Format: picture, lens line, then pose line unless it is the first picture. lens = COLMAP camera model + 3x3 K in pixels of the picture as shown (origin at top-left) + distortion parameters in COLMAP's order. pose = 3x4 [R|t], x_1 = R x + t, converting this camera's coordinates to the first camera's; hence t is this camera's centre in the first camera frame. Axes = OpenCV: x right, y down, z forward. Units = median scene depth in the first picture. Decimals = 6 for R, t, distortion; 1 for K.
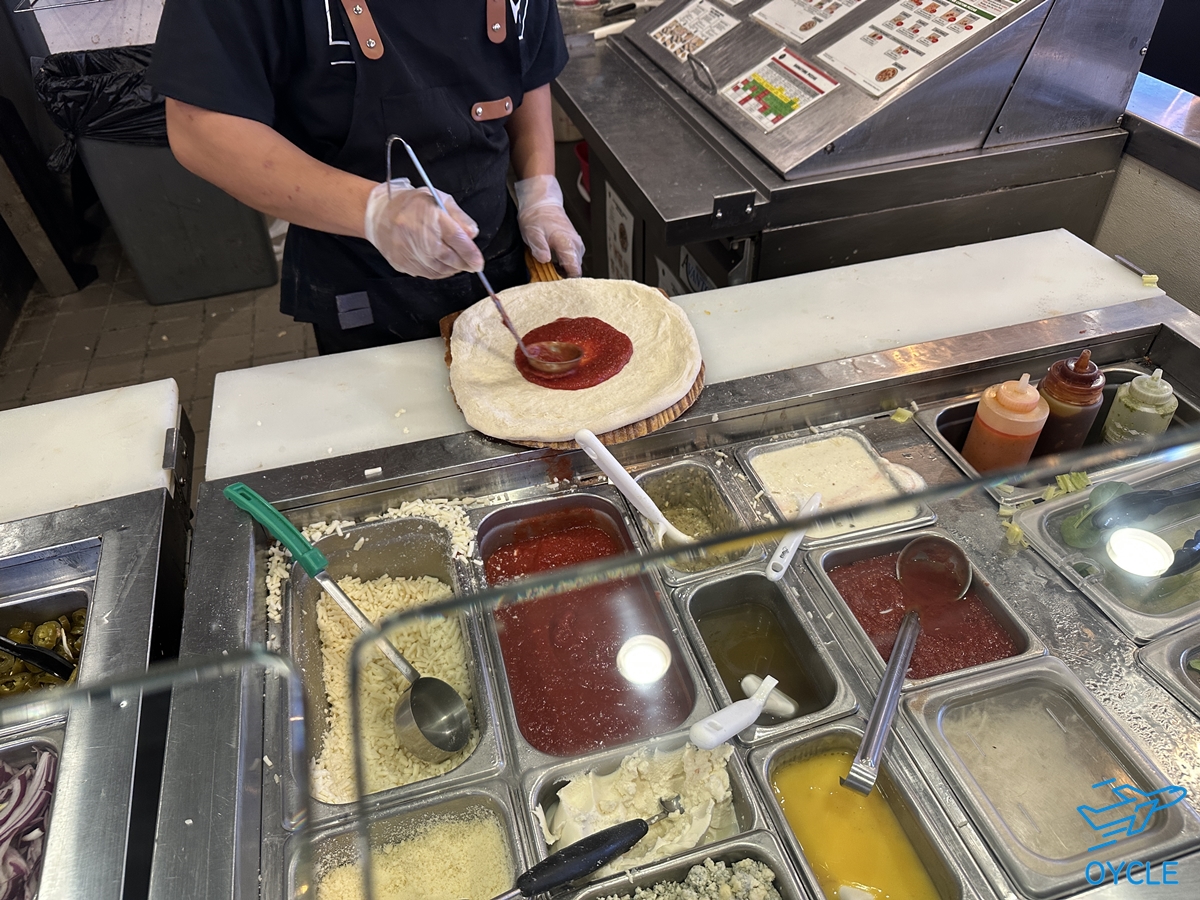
lens RADIAL K [[849.1, 0, 600.0], [0, 849.1, 450.0], [0, 0, 1]] dist [-0.002382, -0.001264]
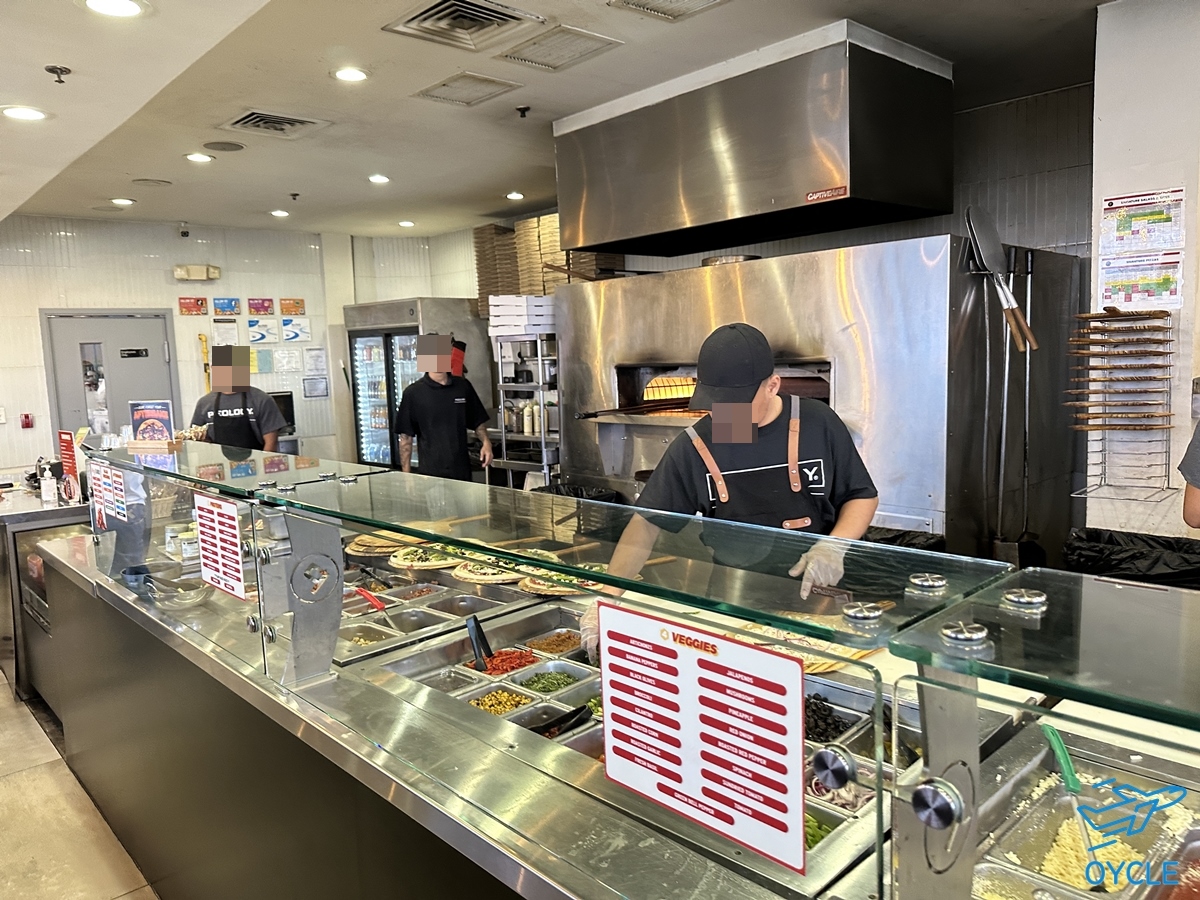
lens RADIAL K [[849.1, 0, 600.0], [0, 849.1, 450.0], [0, 0, 1]] dist [-0.002382, -0.001264]
pose [[0.460445, 0.115796, -0.880103, 0.206526], [-0.560941, 0.806372, -0.187373, 0.146812], [0.687994, 0.579961, 0.436245, -0.242691]]
